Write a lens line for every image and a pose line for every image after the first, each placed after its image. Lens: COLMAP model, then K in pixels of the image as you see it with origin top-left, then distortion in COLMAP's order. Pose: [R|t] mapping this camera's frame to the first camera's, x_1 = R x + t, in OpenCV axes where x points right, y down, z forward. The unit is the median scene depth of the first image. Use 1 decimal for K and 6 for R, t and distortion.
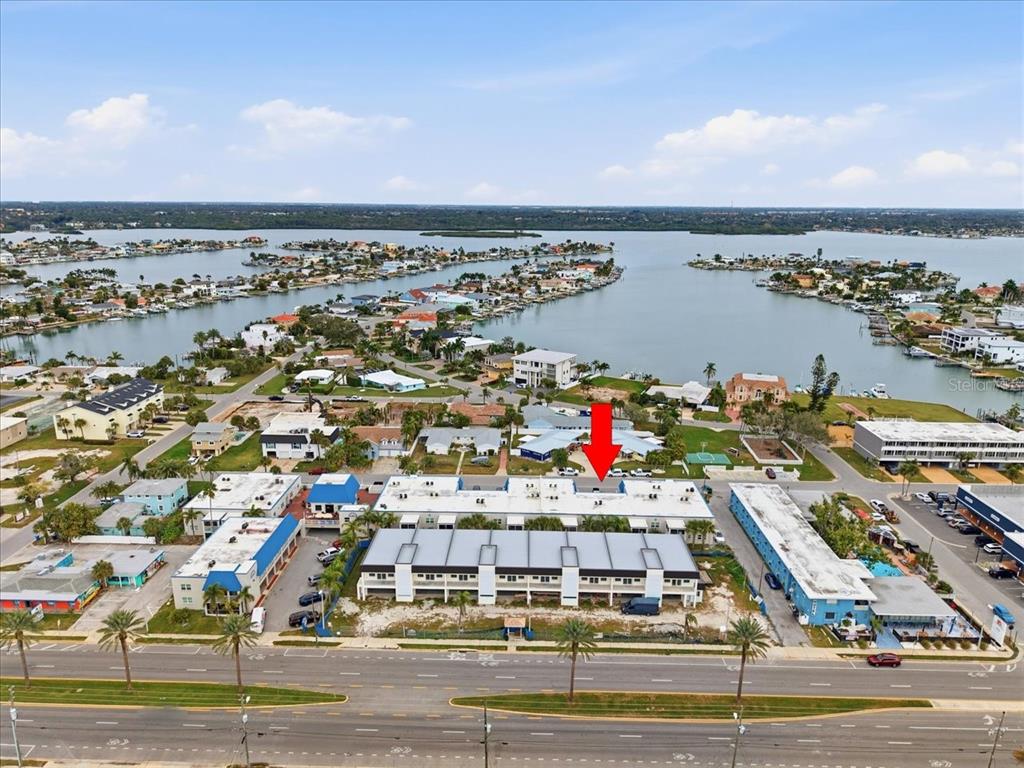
lens RADIAL K [[682.2, 0, 512.0], [0, 682.2, 384.0], [0, 0, 1]] dist [0.008463, -0.000597]
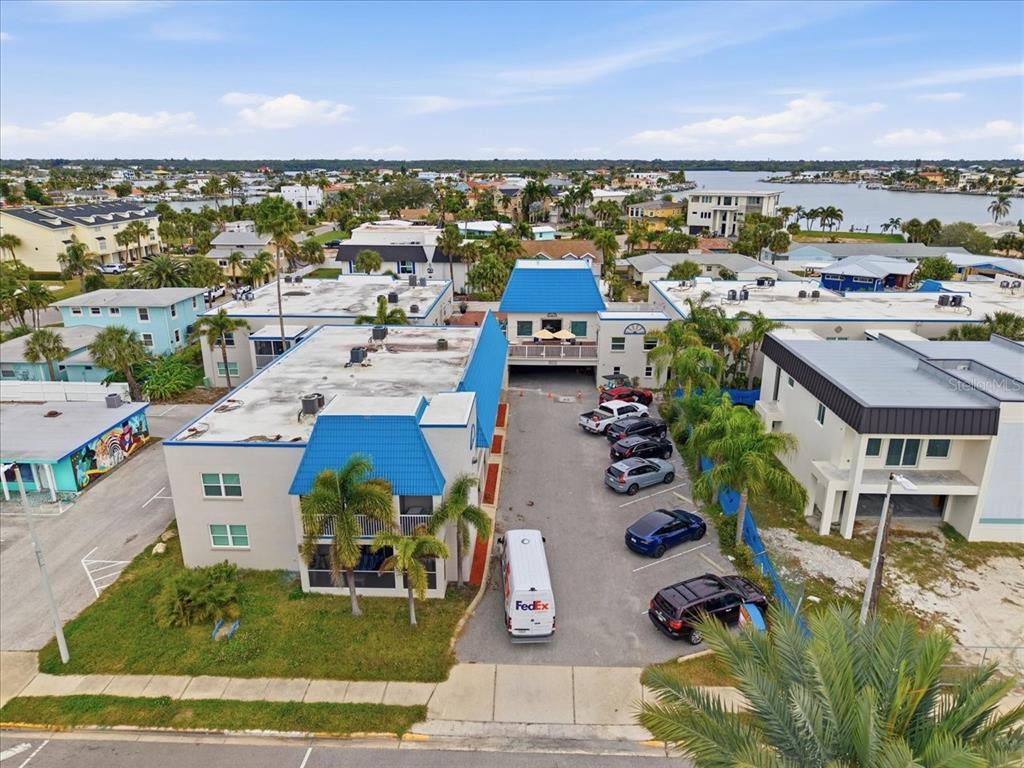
lens RADIAL K [[682.2, 0, 512.0], [0, 682.2, 384.0], [0, 0, 1]] dist [0.008463, -0.000597]
pose [[0.999916, -0.005188, -0.011847, -0.337093], [0.005810, 0.998572, 0.053111, 0.227792], [0.011555, -0.053176, 0.998518, 0.690506]]
